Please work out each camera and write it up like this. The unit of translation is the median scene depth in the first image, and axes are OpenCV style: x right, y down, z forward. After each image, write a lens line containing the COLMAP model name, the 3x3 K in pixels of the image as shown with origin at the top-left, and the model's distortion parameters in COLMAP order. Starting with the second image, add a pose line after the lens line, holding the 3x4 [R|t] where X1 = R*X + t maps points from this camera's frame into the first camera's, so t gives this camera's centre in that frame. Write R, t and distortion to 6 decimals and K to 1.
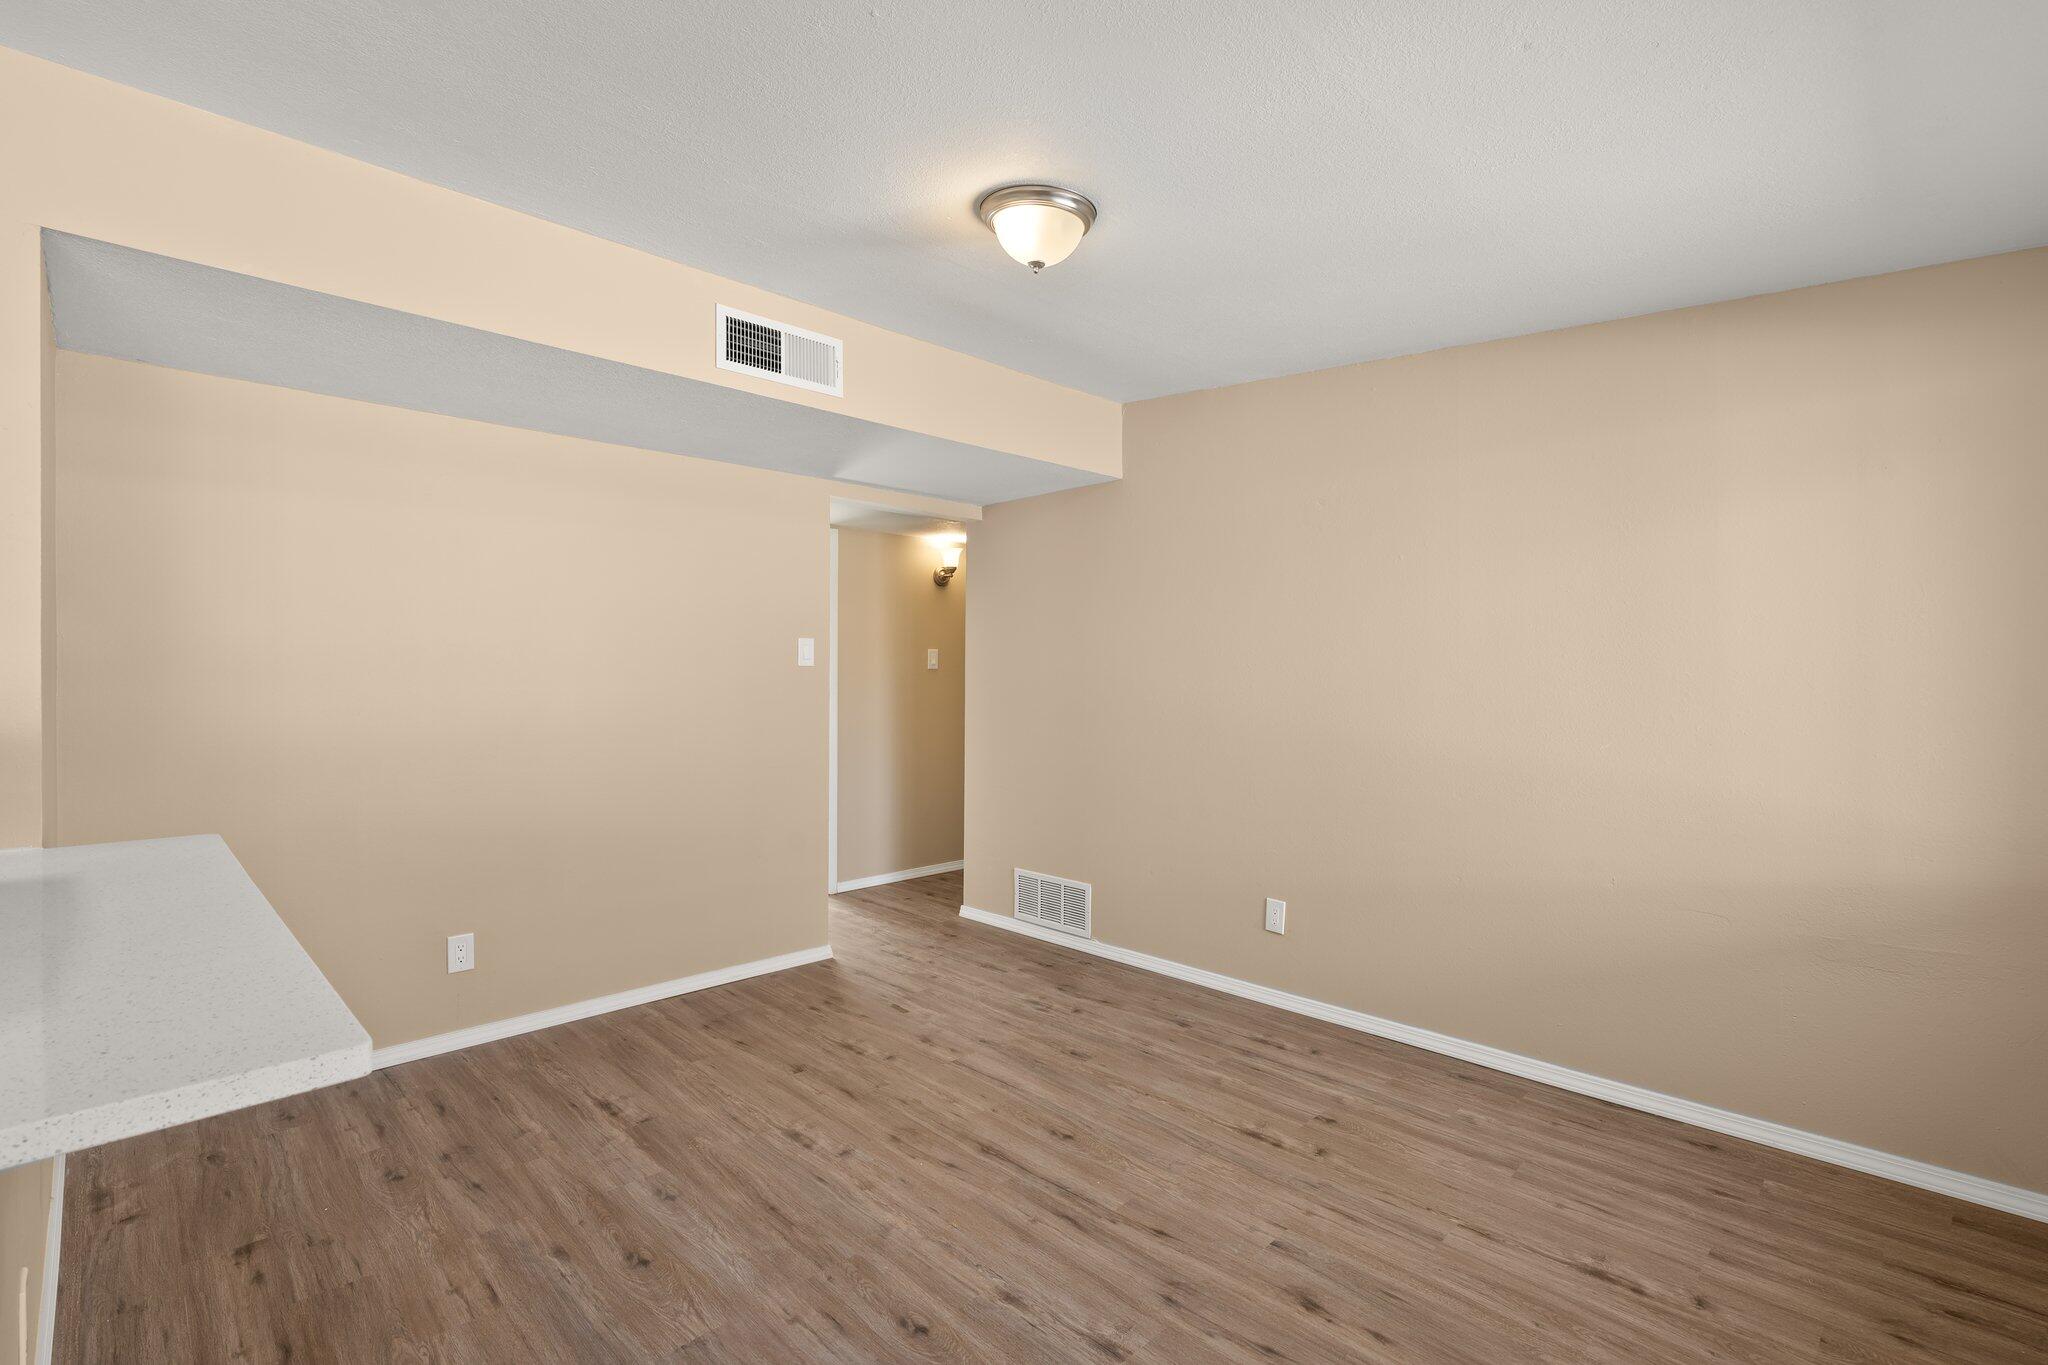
lens RADIAL K [[921.5, 0, 1016.5], [0, 921.5, 689.7], [0, 0, 1]] dist [-0.006988, 0.001992]
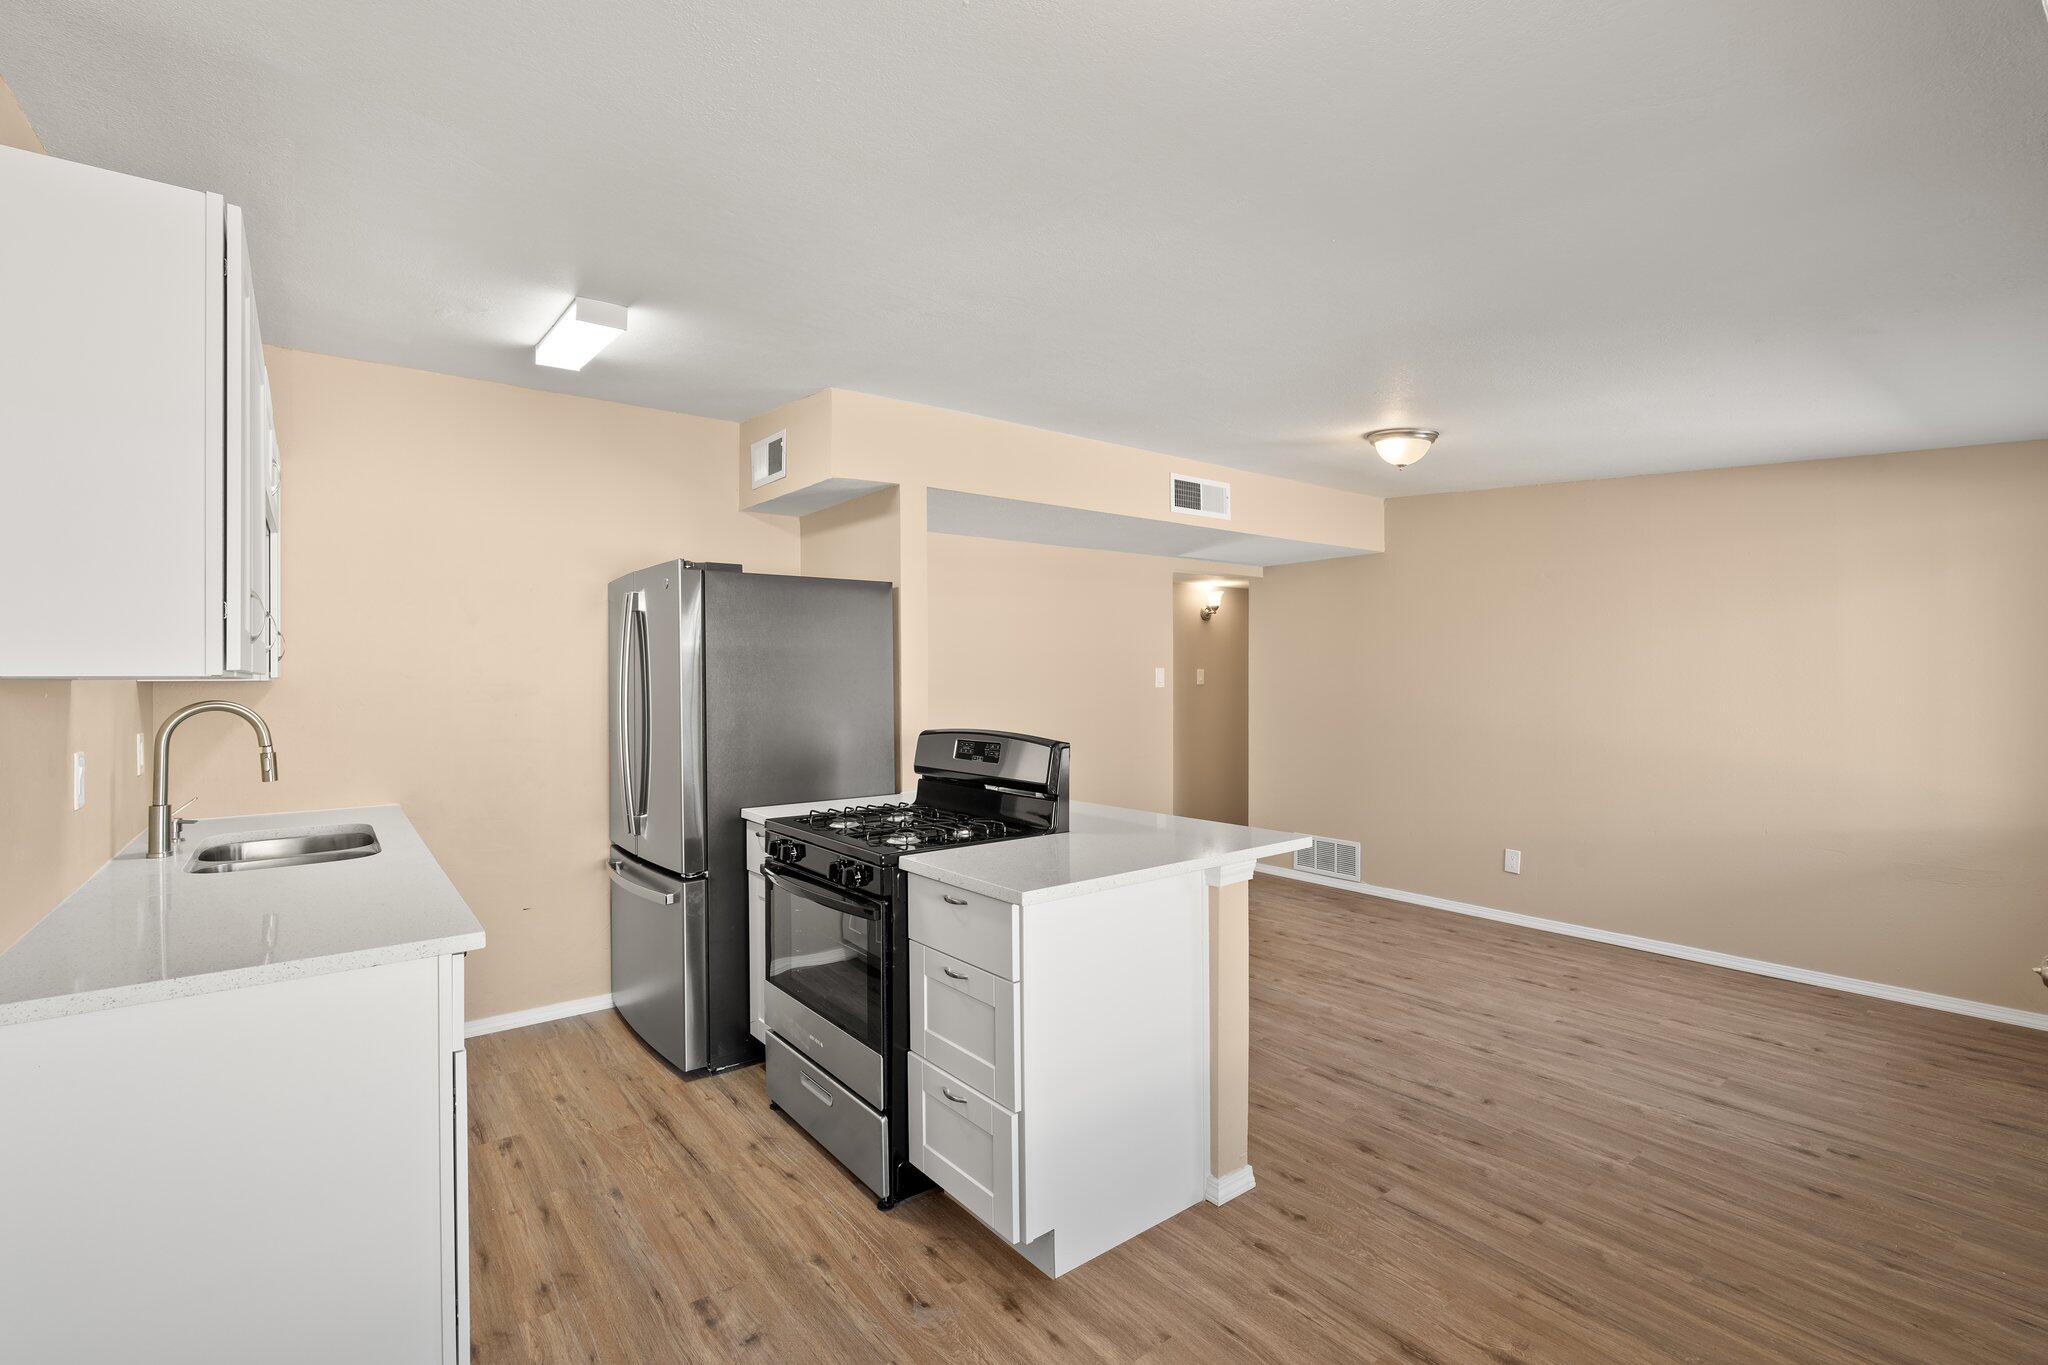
lens RADIAL K [[921.5, 0, 1016.6], [0, 921.5, 682.1], [0, 0, 1]] dist [-0.006988, 0.001992]
pose [[0.992961, -0.006293, -0.118271, -0.458694], [0.005187, 0.999940, -0.009658, -0.034363], [0.118325, 0.008977, 0.992934, -0.752852]]
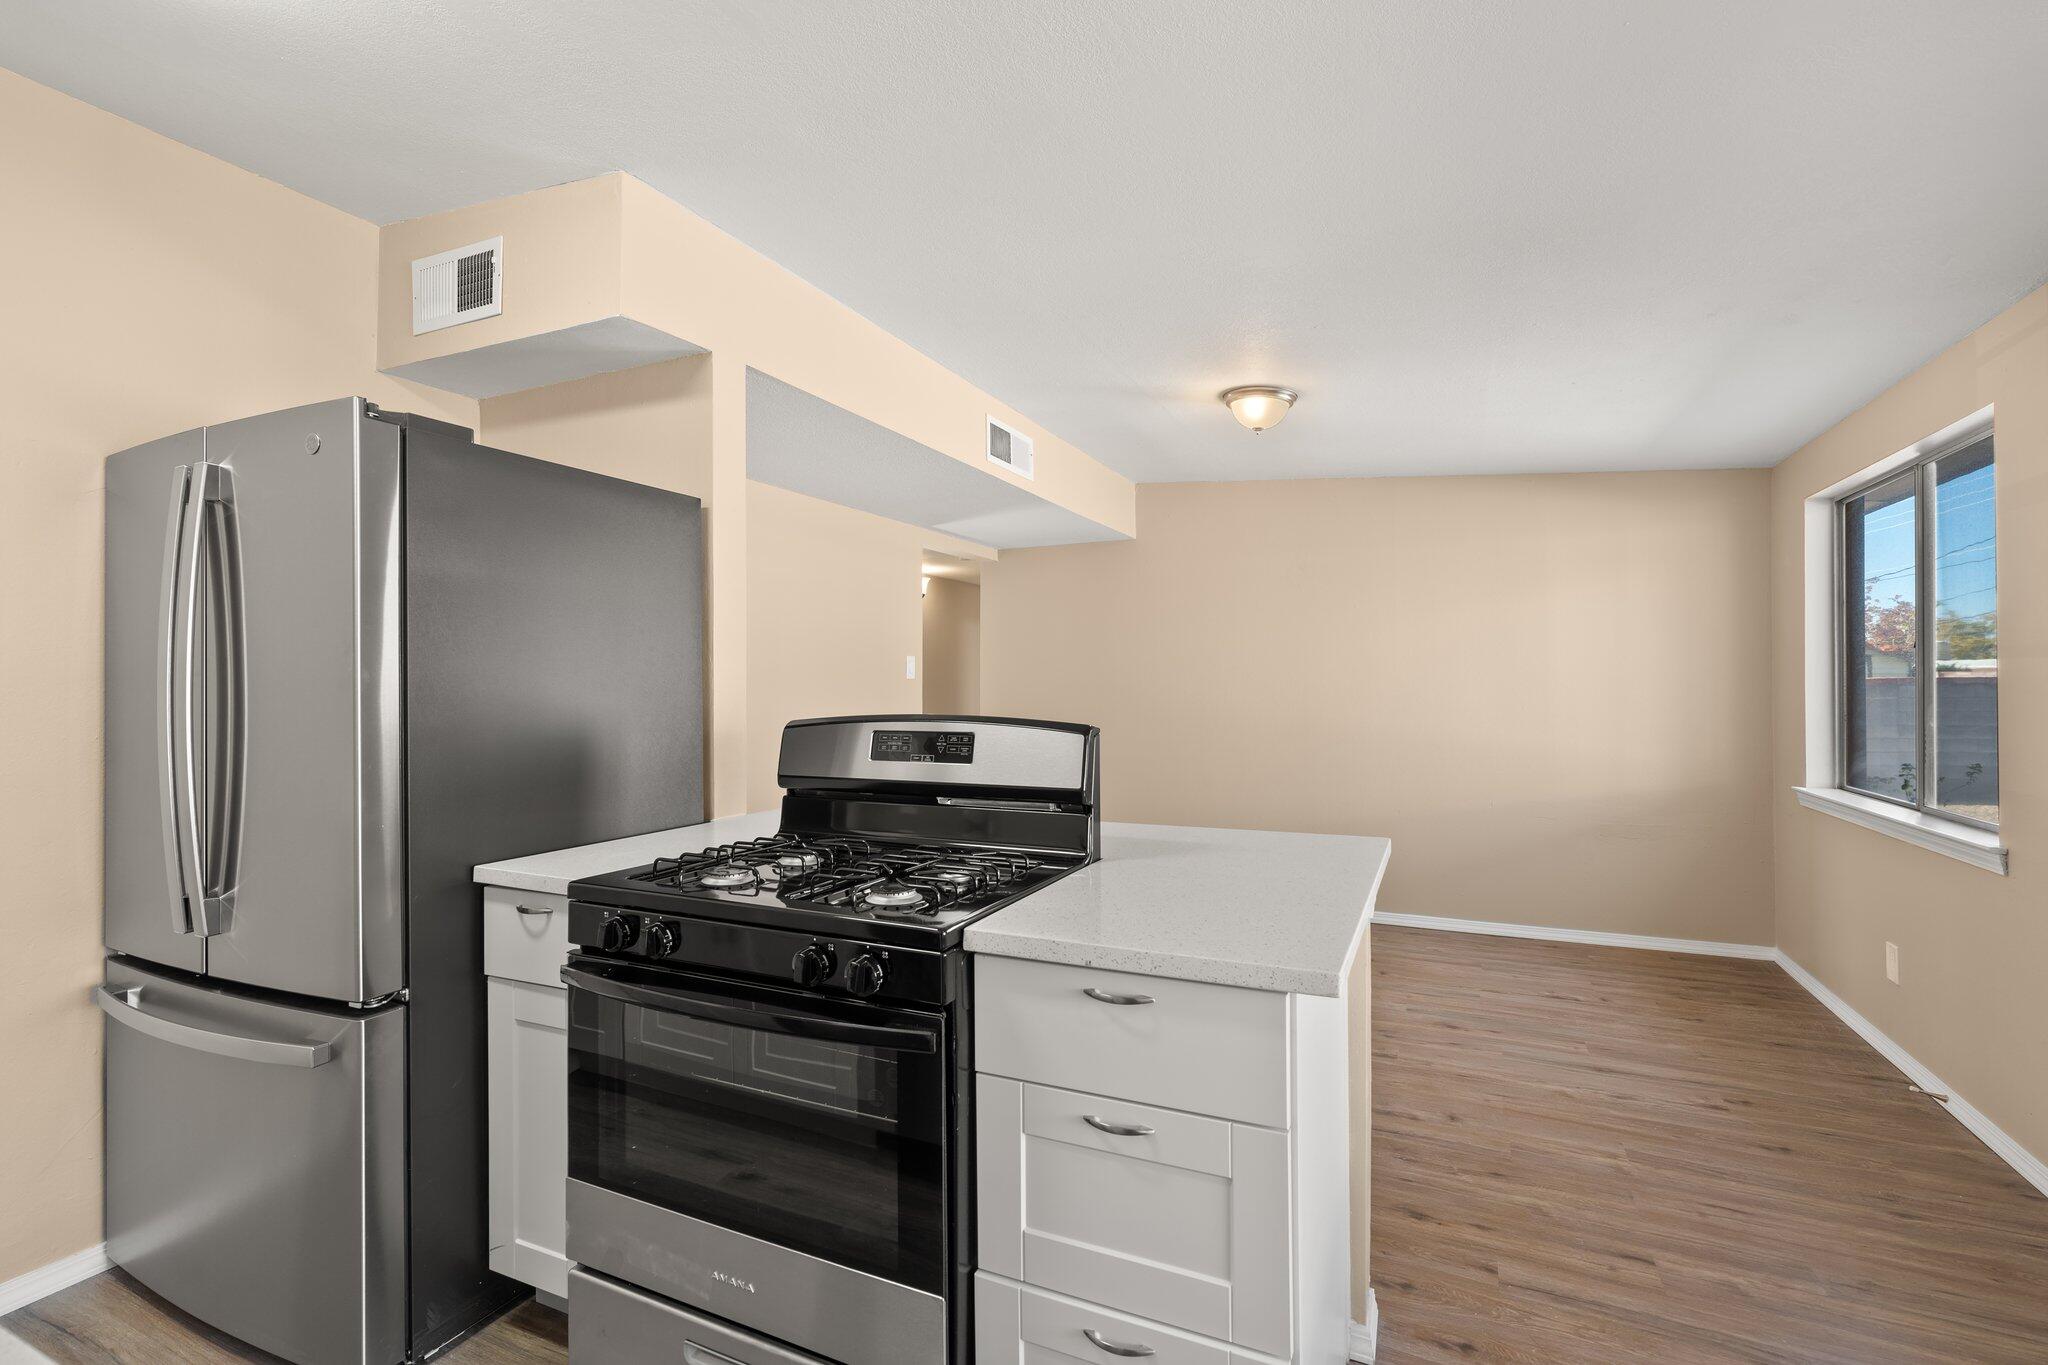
lens RADIAL K [[921.5, 0, 1020.6], [0, 921.5, 679.6], [0, 0, 1]] dist [-0.006988, 0.001992]
pose [[0.937574, -0.004482, 0.347756, -0.851578], [0.012159, 0.999728, -0.019896, 0.003549], [-0.347573, 0.022882, 0.937374, -0.329938]]
